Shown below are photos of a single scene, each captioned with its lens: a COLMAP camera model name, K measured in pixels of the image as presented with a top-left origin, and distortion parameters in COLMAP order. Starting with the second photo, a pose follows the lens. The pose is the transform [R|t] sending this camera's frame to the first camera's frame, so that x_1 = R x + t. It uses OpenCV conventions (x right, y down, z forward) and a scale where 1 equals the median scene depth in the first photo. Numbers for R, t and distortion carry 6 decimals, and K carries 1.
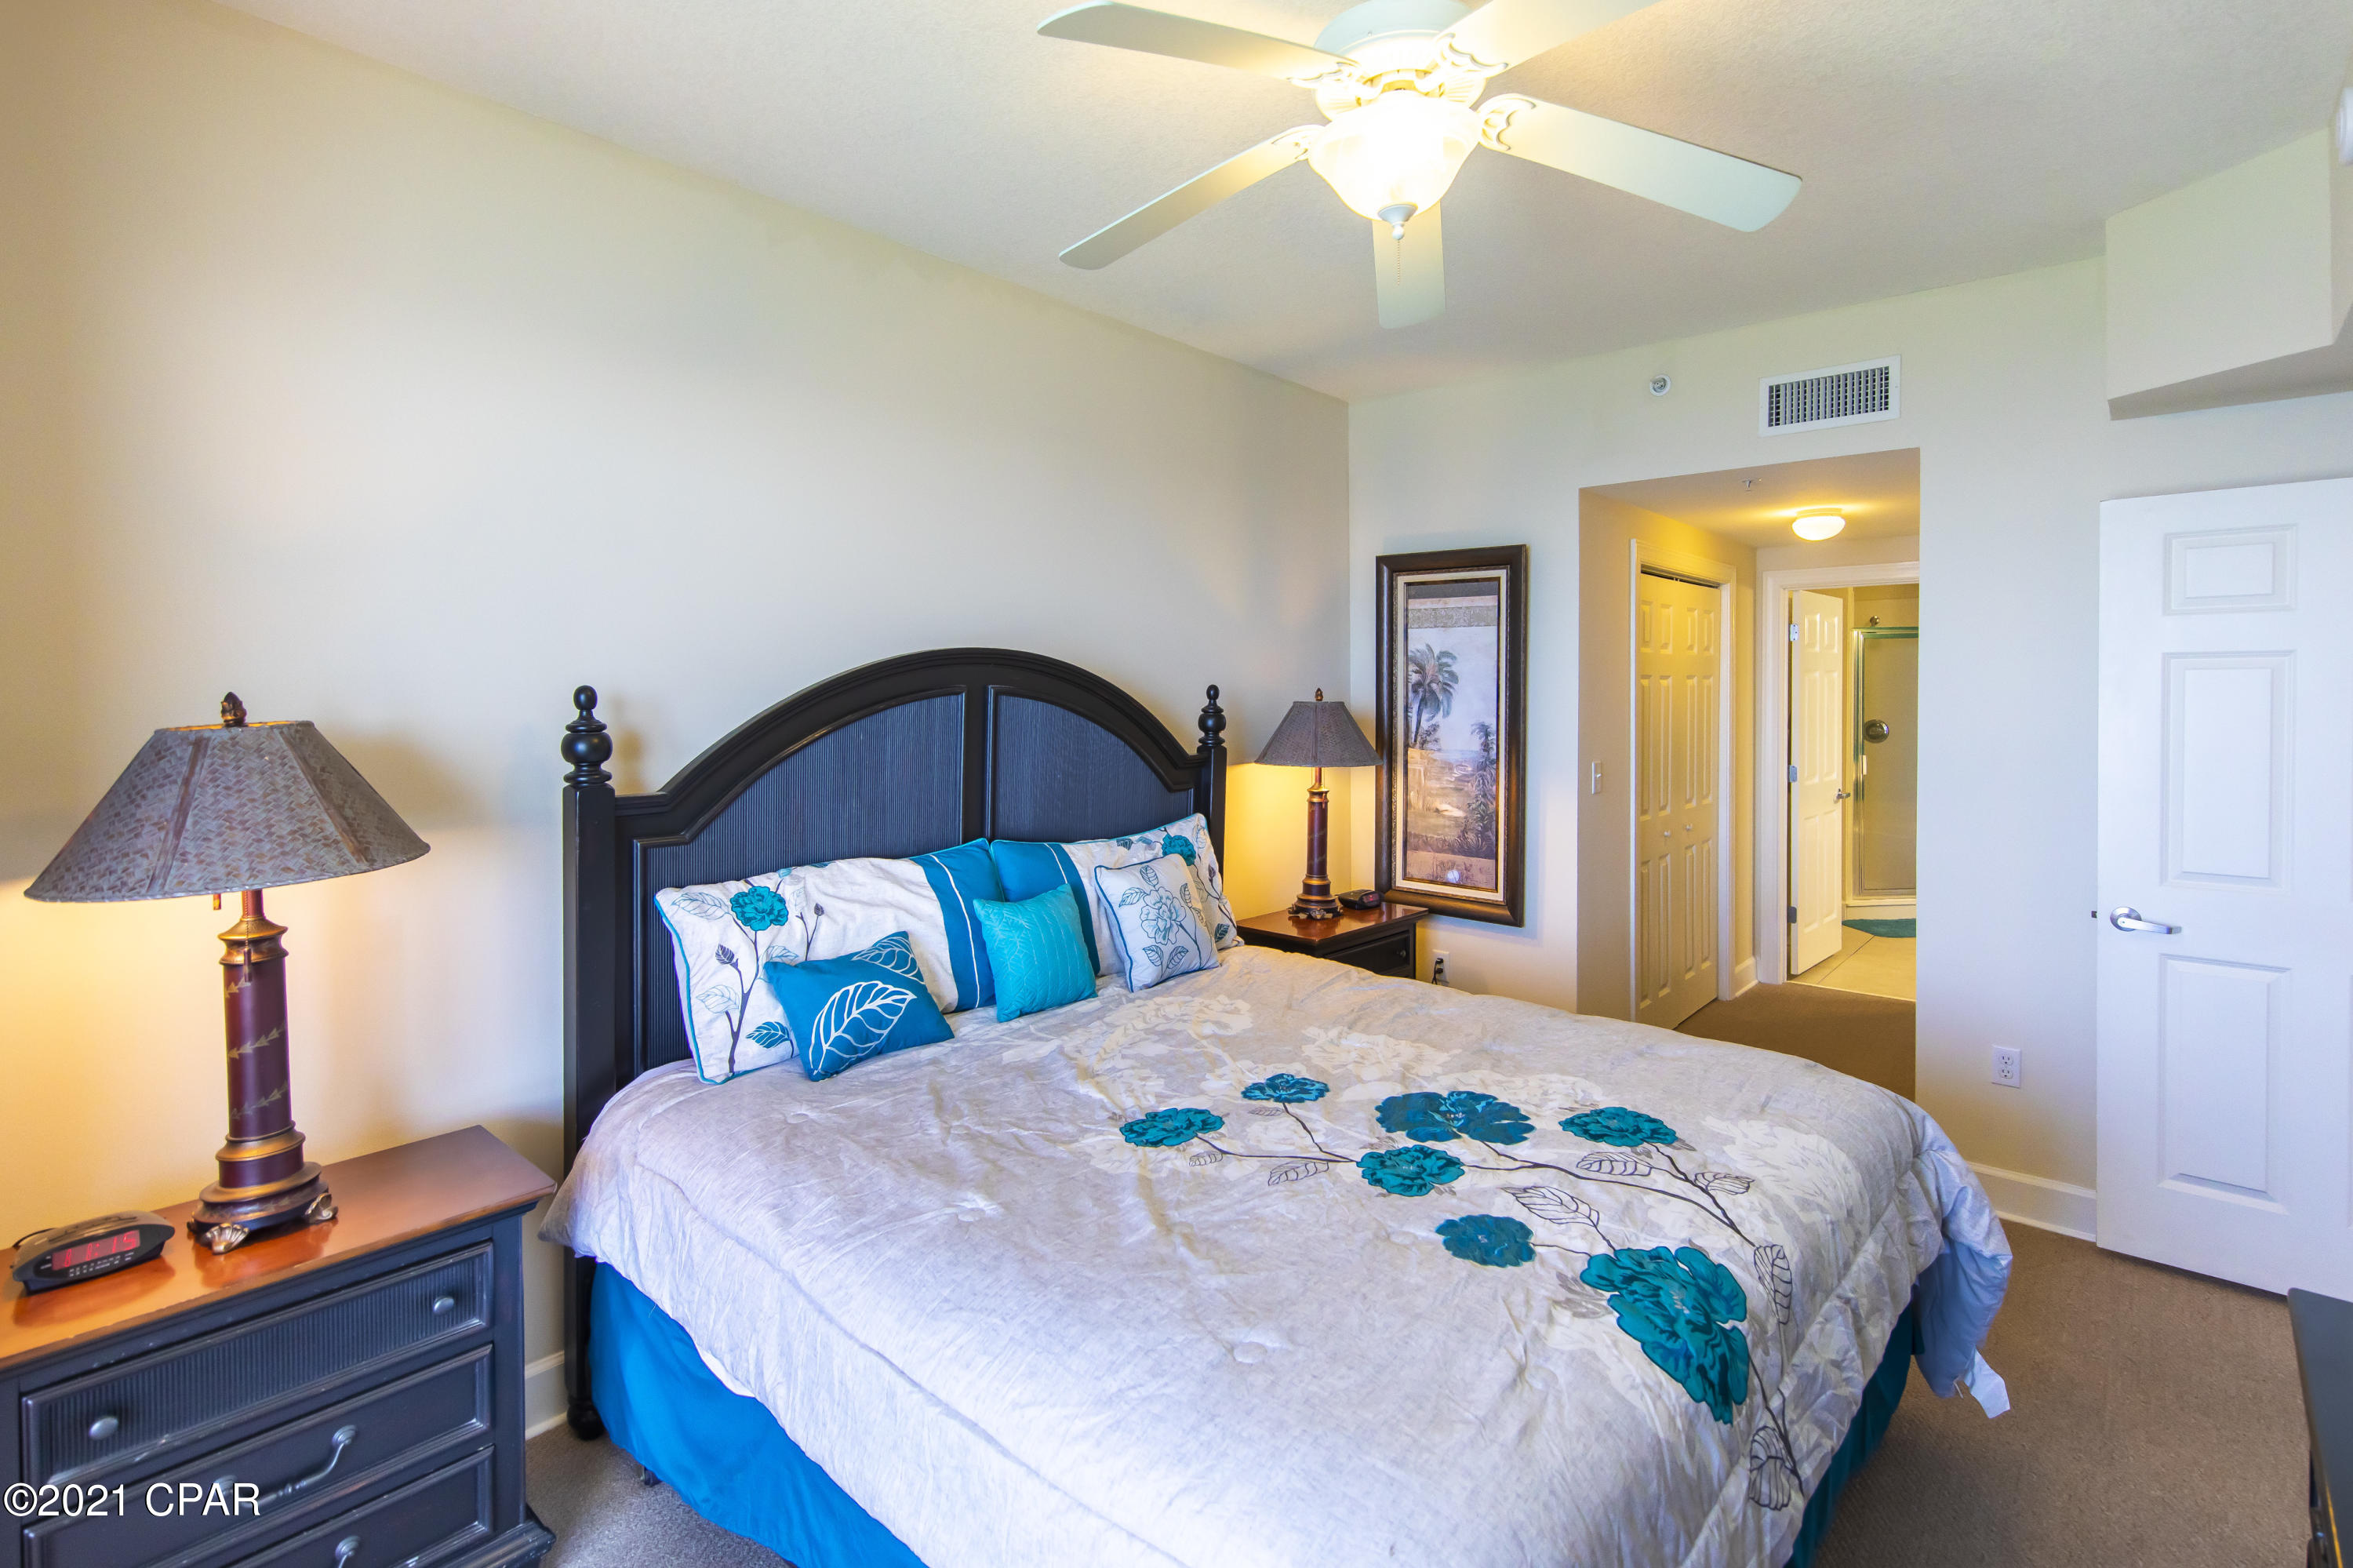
lens RADIAL K [[1139.5, 0, 1183.3], [0, 1139.5, 689.8], [0, 0, 1]] dist [0.008876, 0.000283]
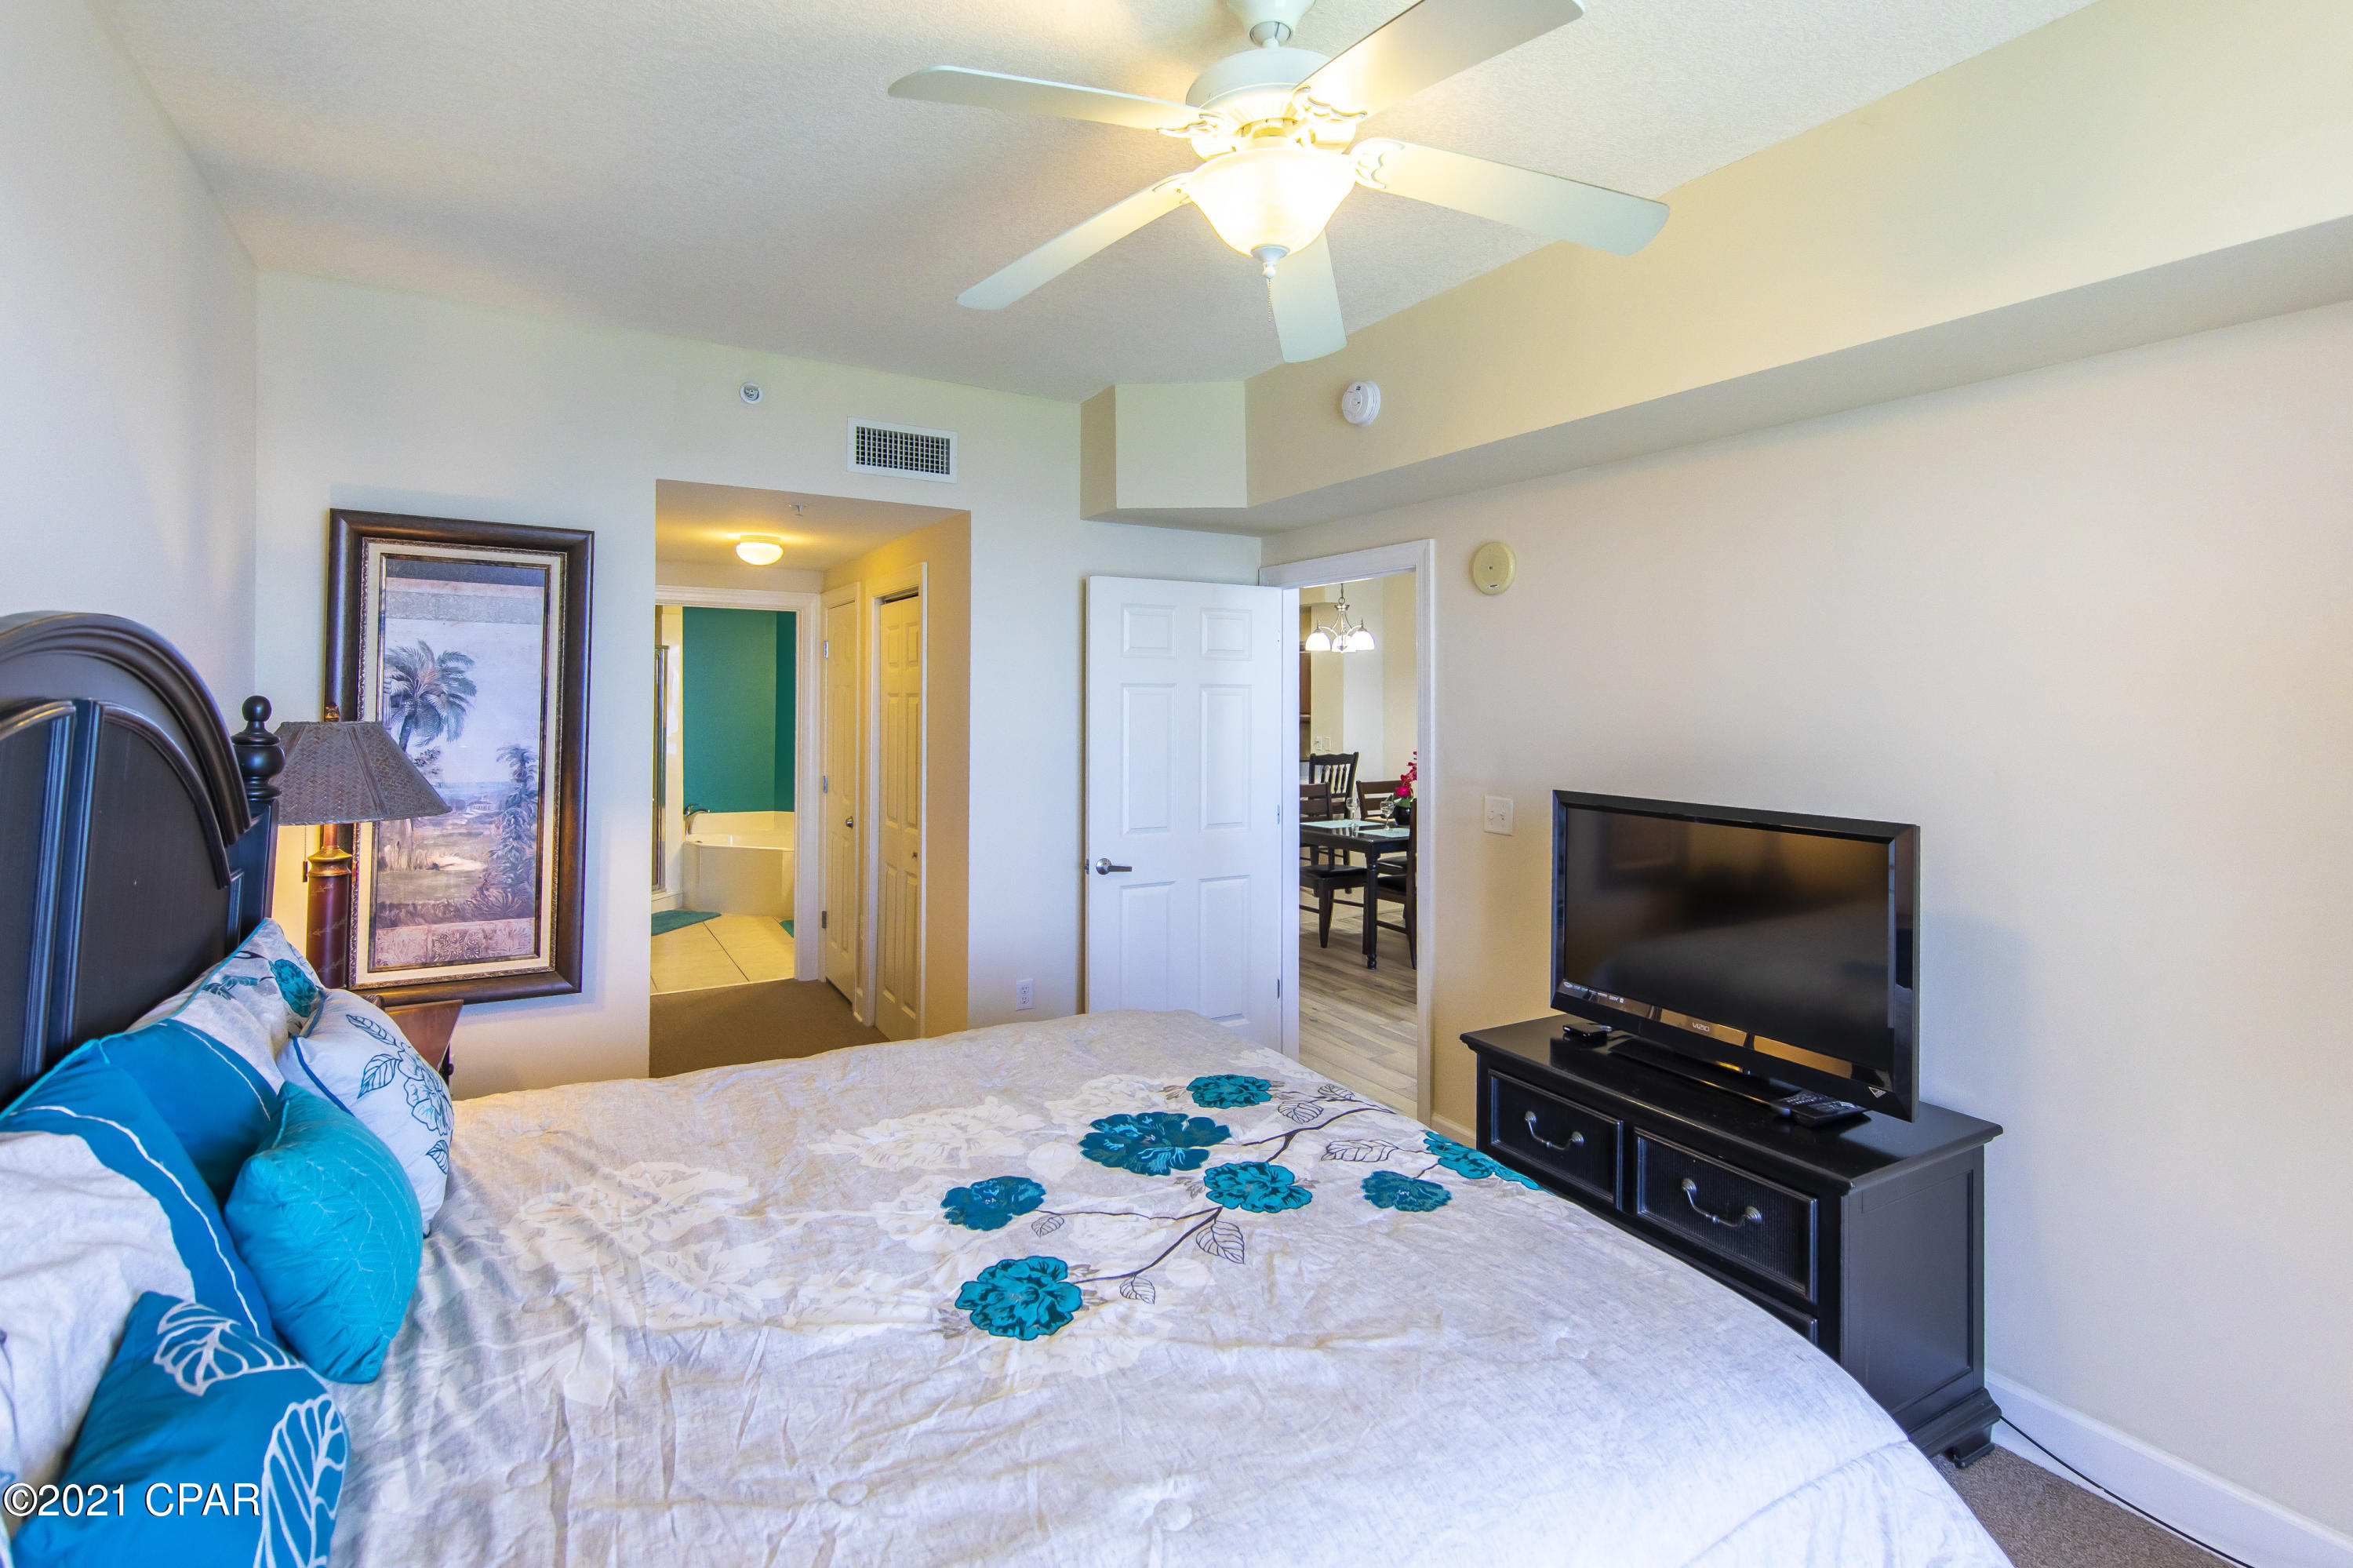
lens RADIAL K [[1112.4, 0, 1173.2], [0, 1112.4, 675.5], [0, 0, 1]] dist [0.002704, 0.000317]
pose [[0.299900, 0.028569, 0.953543, -0.595141], [-0.008754, 0.999592, -0.027196, -0.004901], [-0.953930, -0.000192, 0.300028, 0.591314]]
